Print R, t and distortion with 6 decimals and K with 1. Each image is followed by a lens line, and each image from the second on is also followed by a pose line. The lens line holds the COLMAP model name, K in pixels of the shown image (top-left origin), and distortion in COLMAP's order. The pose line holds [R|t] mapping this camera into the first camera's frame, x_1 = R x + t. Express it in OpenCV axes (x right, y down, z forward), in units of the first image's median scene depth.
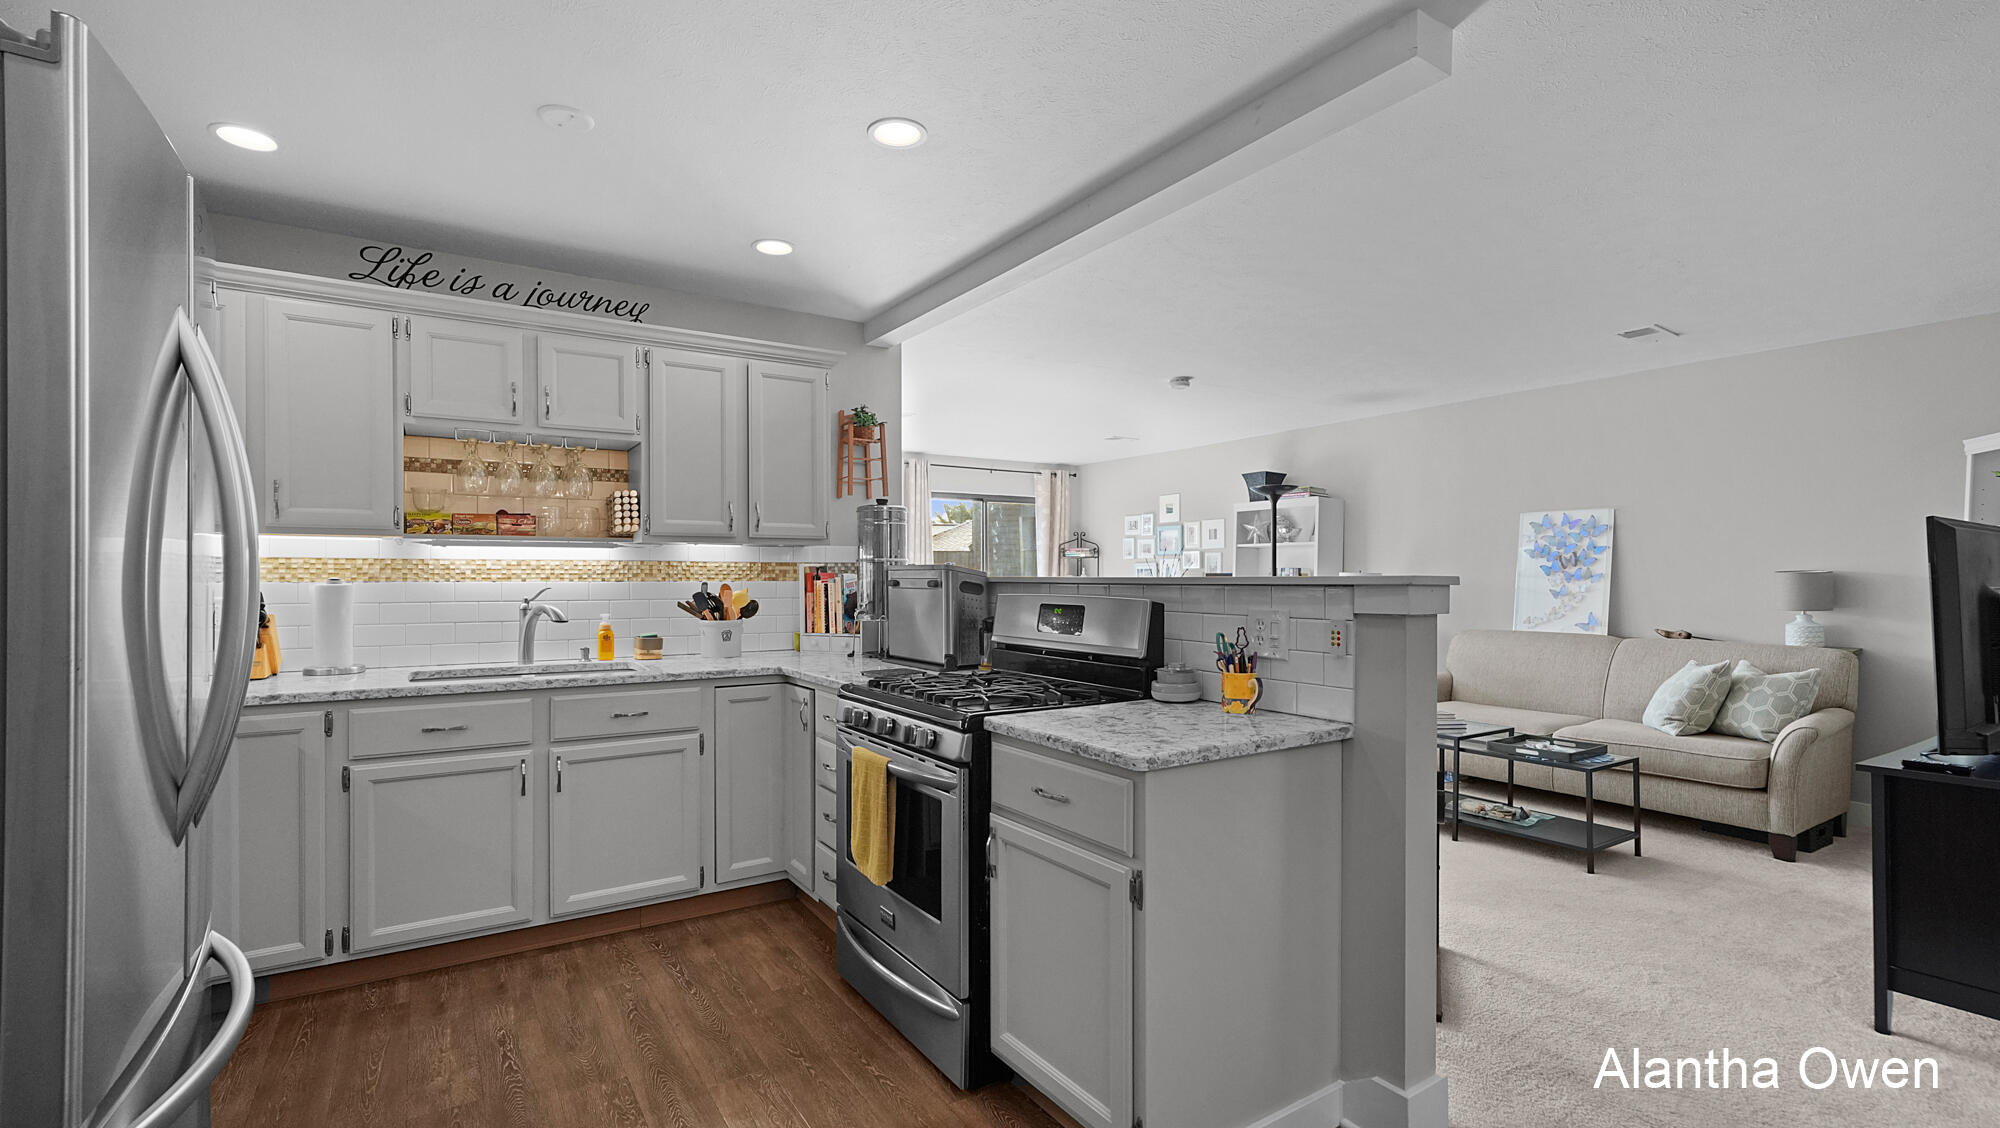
lens RADIAL K [[898.8, 0, 991.5], [0, 898.8, 567.8], [0, 0, 1]] dist [0.007619, 0.000158]
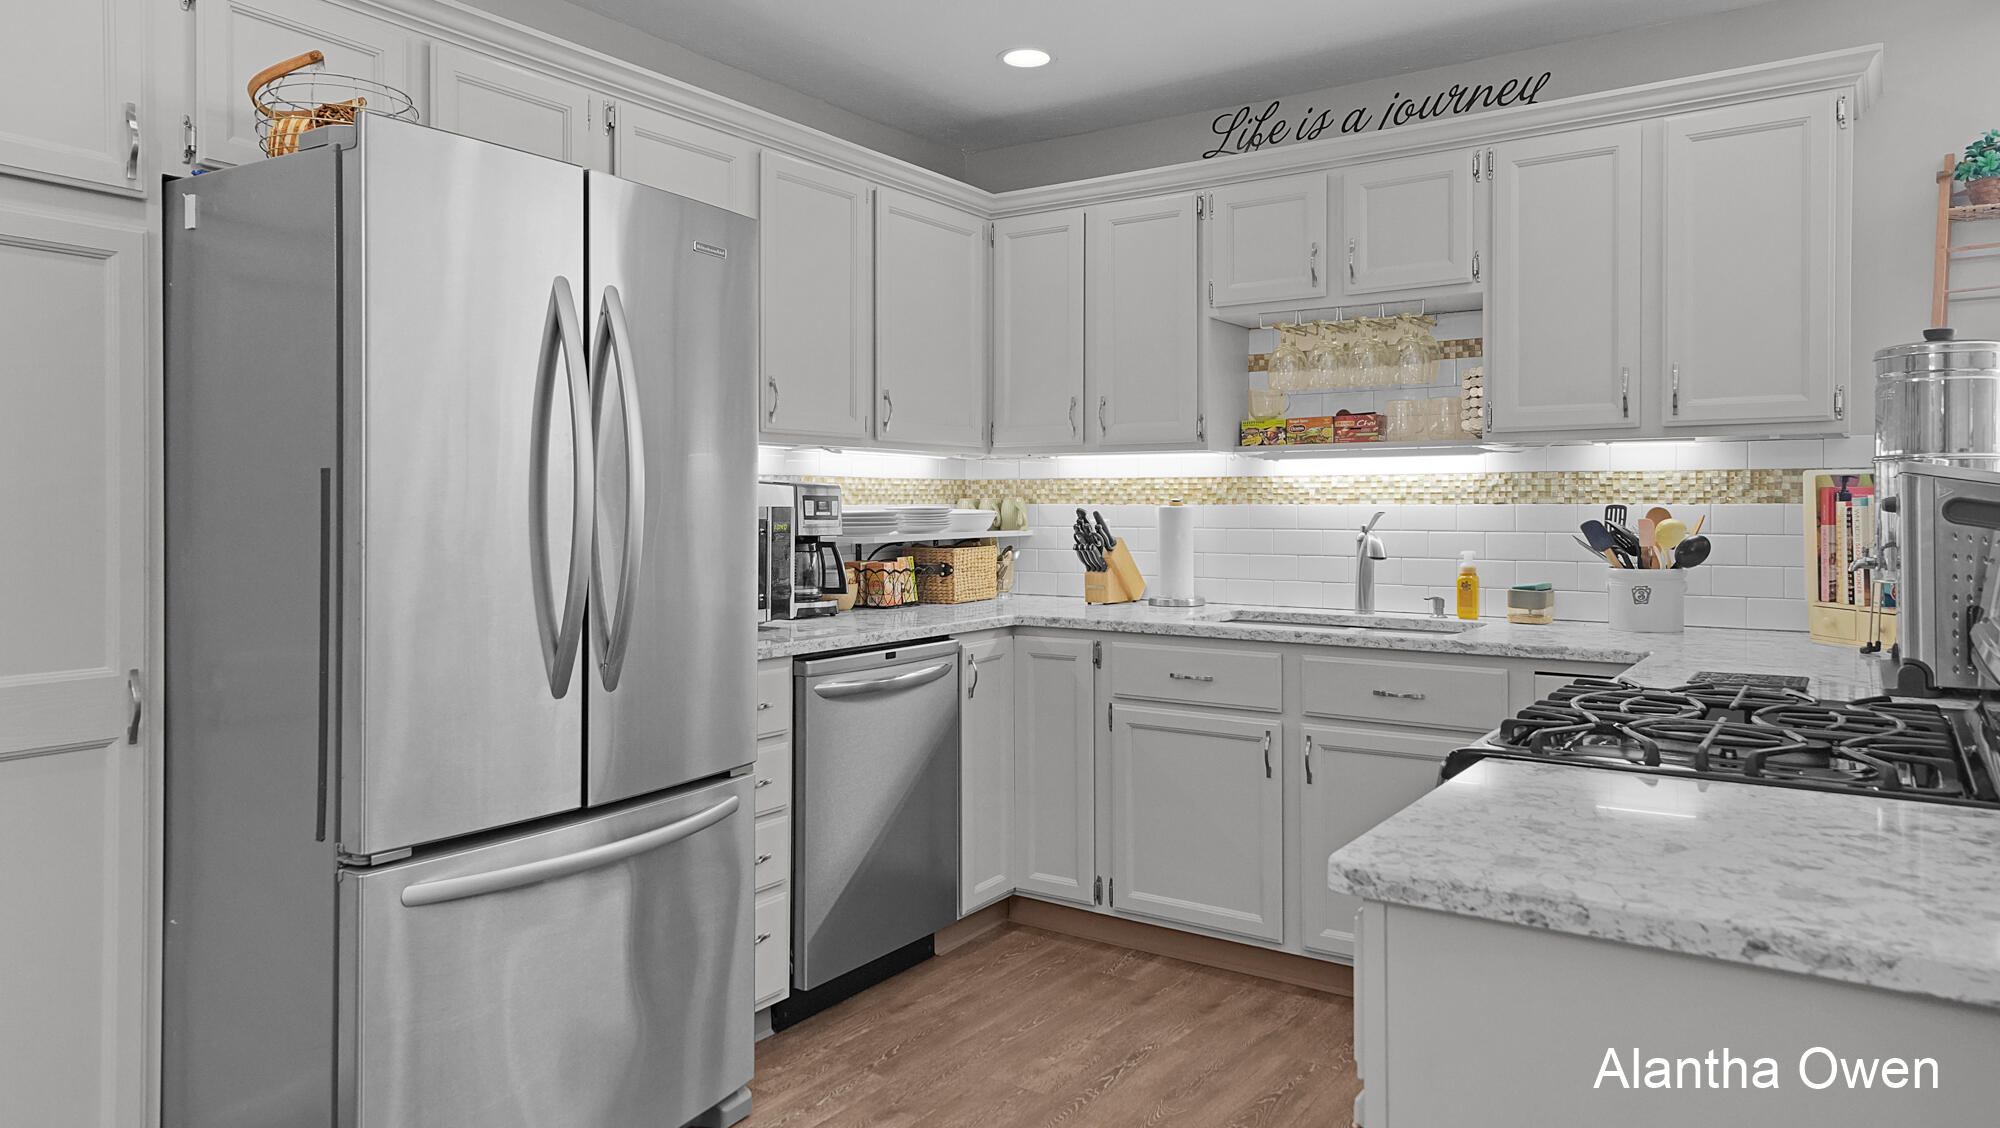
lens RADIAL K [[1316.3, 0, 995.9], [0, 1316.3, 499.6], [0, 0, 1]] dist [0.033625, 0.000280]
pose [[0.393333, -0.005319, -0.919381, 0.370173], [0.009703, 0.999952, -0.001634, 0.010915], [0.919345, -0.008278, 0.393366, 0.287965]]
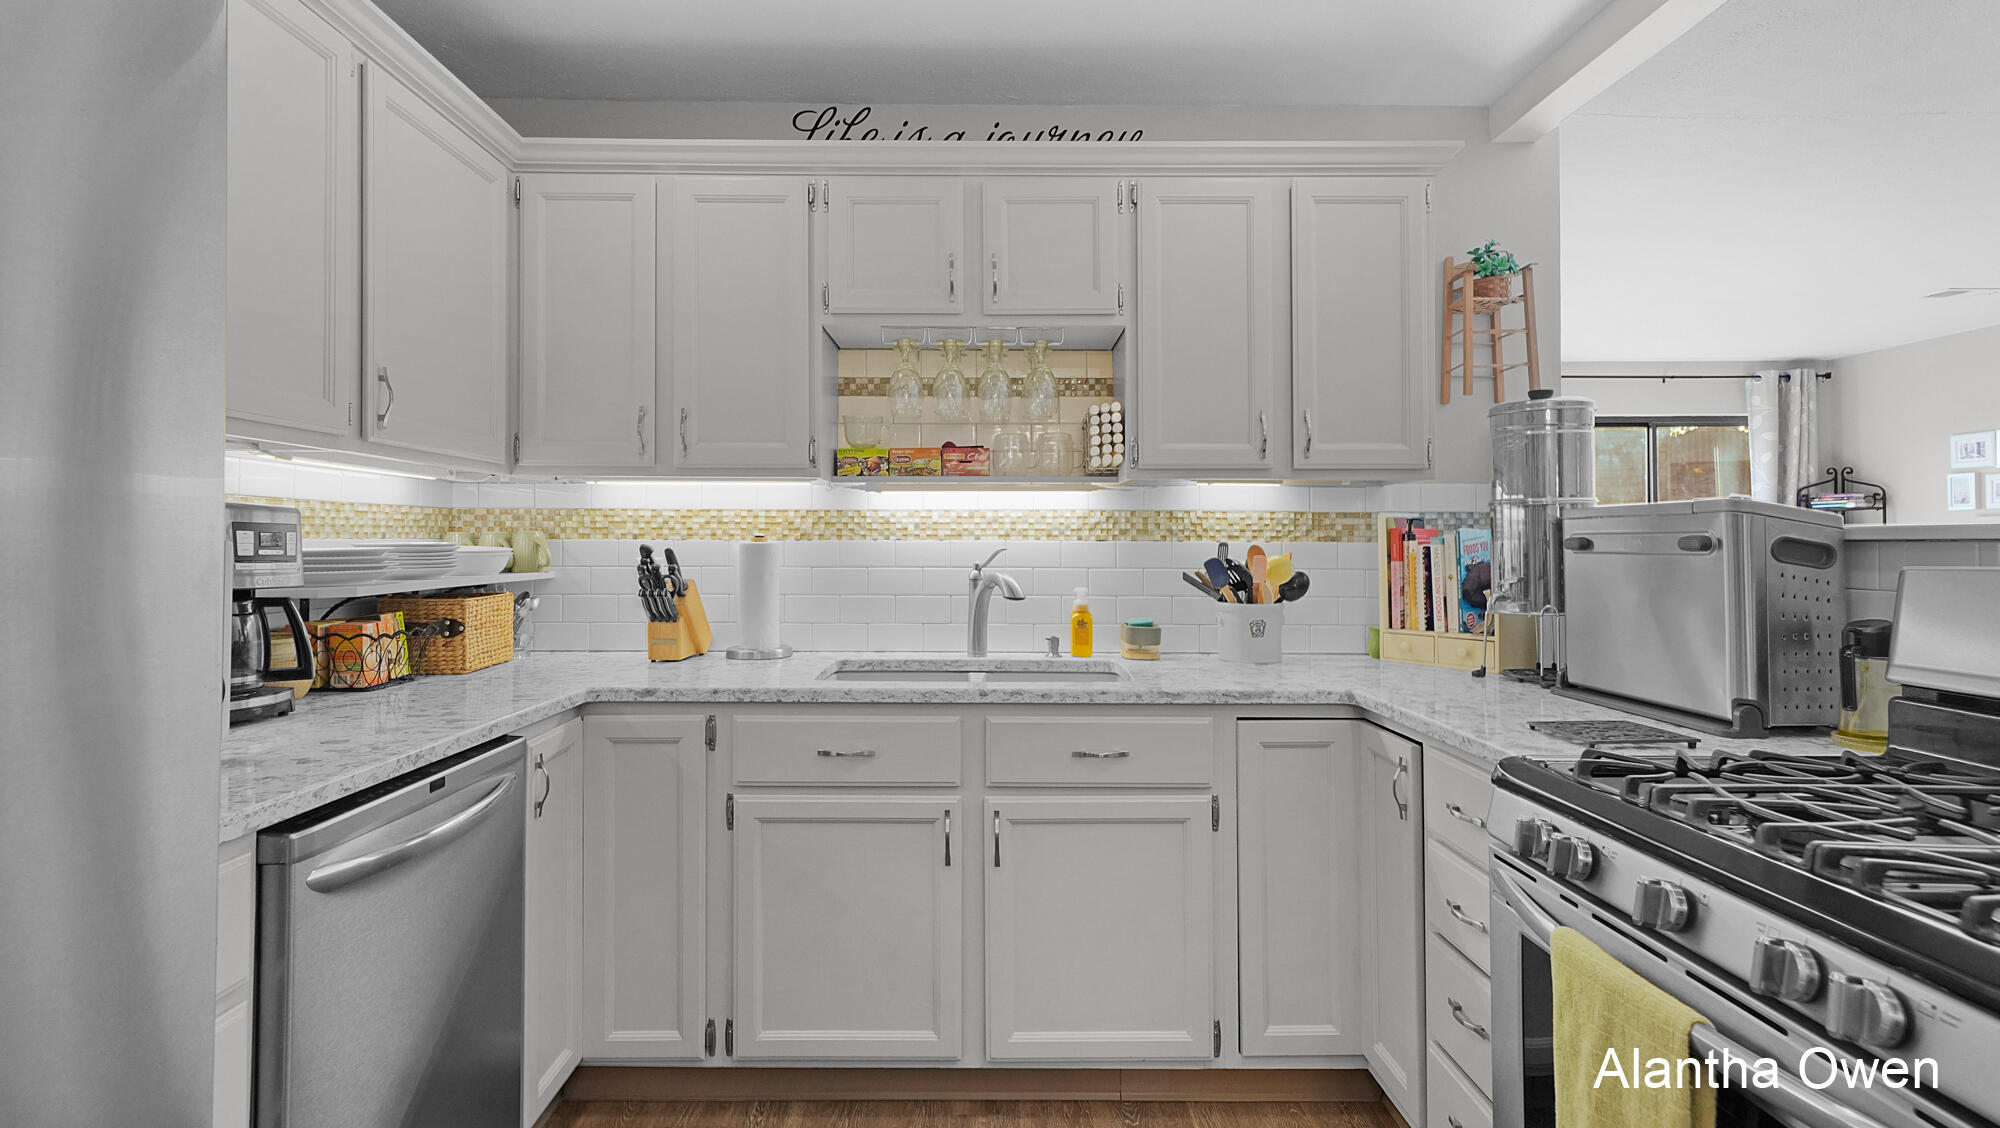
lens RADIAL K [[969.0, 0, 990.1], [0, 969.0, 534.3], [0, 0, 1]] dist [0.008690, -0.000262]
pose [[0.847062, -0.003639, -0.531481, -0.101134], [0.002805, 0.999993, -0.002376, 0.012207], [0.531486, 0.000522, 0.847067, 0.357667]]
